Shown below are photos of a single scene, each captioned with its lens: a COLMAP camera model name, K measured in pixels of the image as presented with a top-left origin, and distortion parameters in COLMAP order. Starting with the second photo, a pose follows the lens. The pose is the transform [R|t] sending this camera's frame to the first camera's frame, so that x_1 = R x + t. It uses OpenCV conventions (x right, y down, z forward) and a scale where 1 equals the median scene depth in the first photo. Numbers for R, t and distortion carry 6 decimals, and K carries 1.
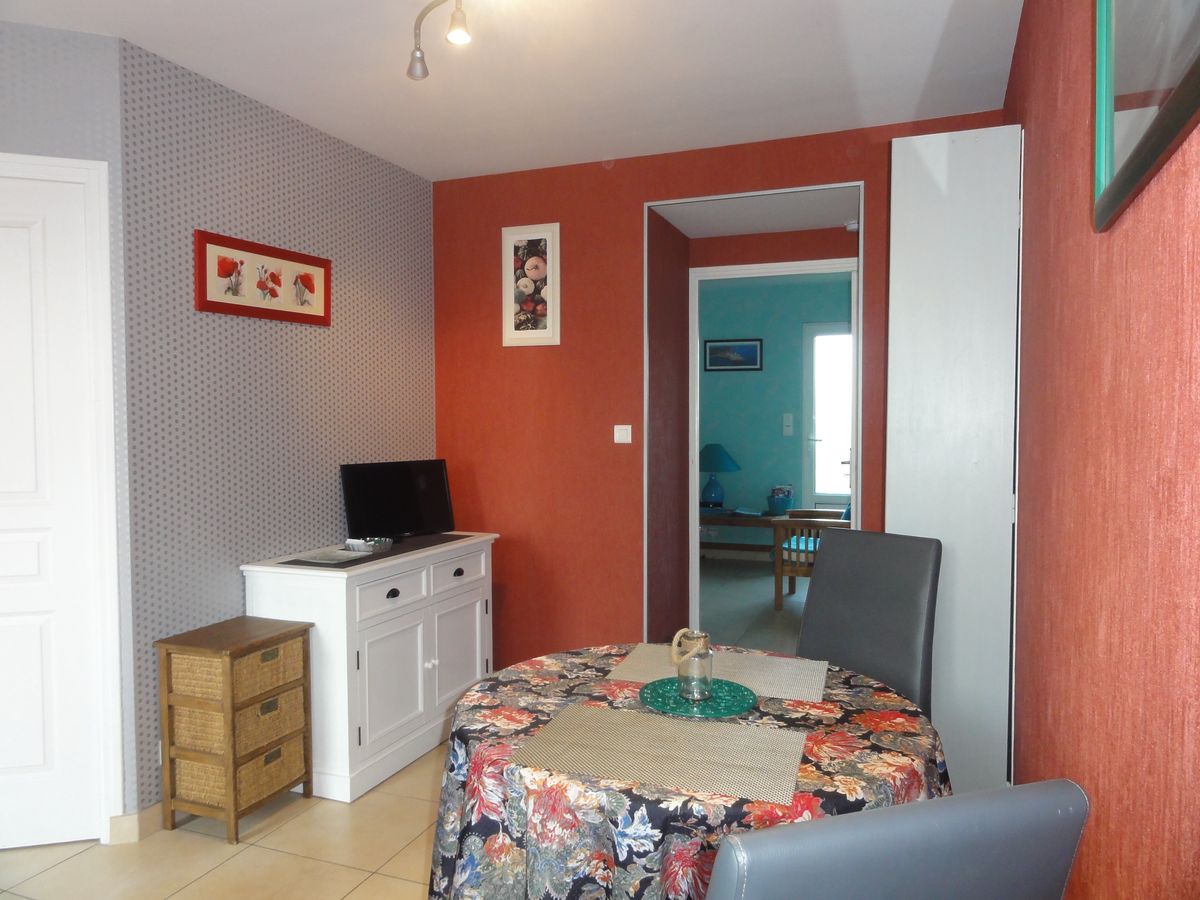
lens RADIAL K [[854.0, 0, 600.5], [0, 854.0, 448.9], [0, 0, 1]] dist [-0.008375, 0.007140]
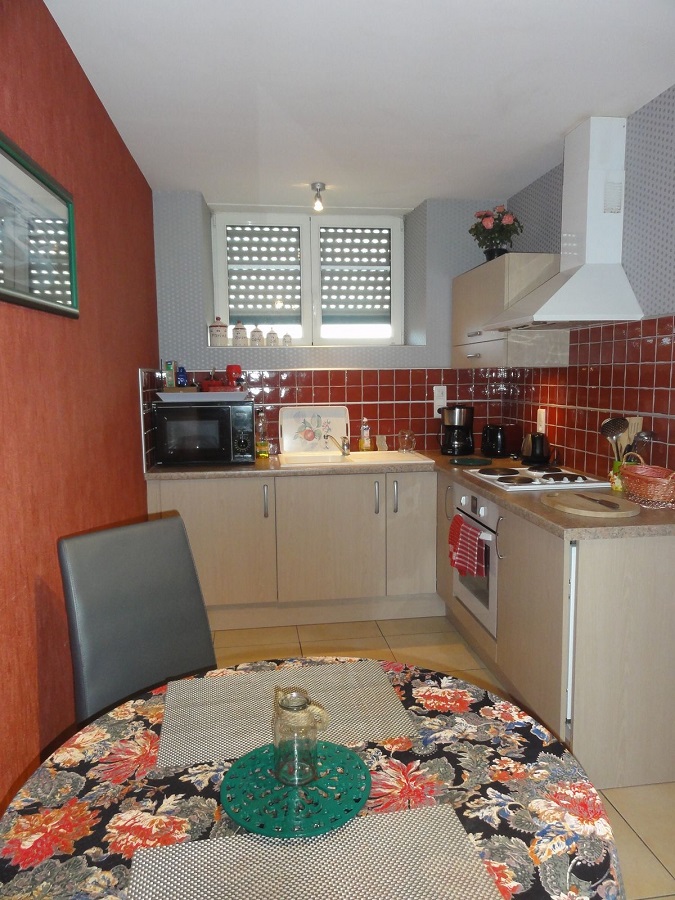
lens RADIAL K [[640.5, 0, 337.6], [0, 640.5, 452.1], [0, 0, 1]] dist [-0.008375, 0.007140]
pose [[-0.875057, 0.066213, -0.479469, 0.352093], [-0.008633, 0.988306, 0.152238, -0.102386], [0.483943, 0.137356, -0.864253, 1.528615]]
